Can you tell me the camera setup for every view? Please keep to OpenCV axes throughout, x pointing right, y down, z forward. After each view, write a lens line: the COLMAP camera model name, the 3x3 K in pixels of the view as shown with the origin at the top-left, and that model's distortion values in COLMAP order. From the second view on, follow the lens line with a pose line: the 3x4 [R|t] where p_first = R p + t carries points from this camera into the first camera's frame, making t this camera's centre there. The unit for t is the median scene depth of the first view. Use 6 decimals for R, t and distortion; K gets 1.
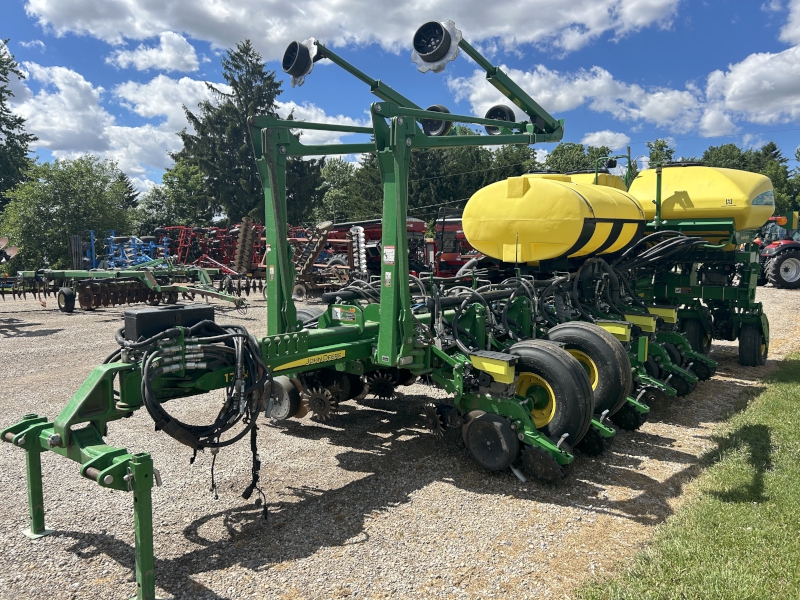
lens RADIAL K [[613.7, 0, 400.0], [0, 613.7, 300.0], [0, 0, 1]] dist [0.022435, -0.007729]
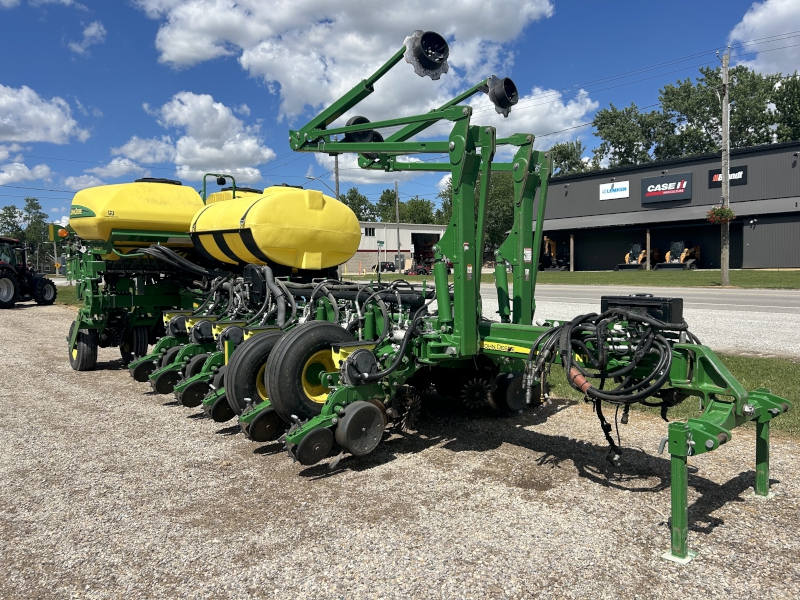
lens RADIAL K [[613.7, 0, 400.0], [0, 613.7, 300.0], [0, 0, 1]] dist [0.022435, -0.007729]
pose [[0.153471, -0.021848, 0.987912, -1.068982], [0.084989, 0.996343, 0.008832, -0.007845], [-0.984491, 0.082606, 0.154767, 0.885733]]
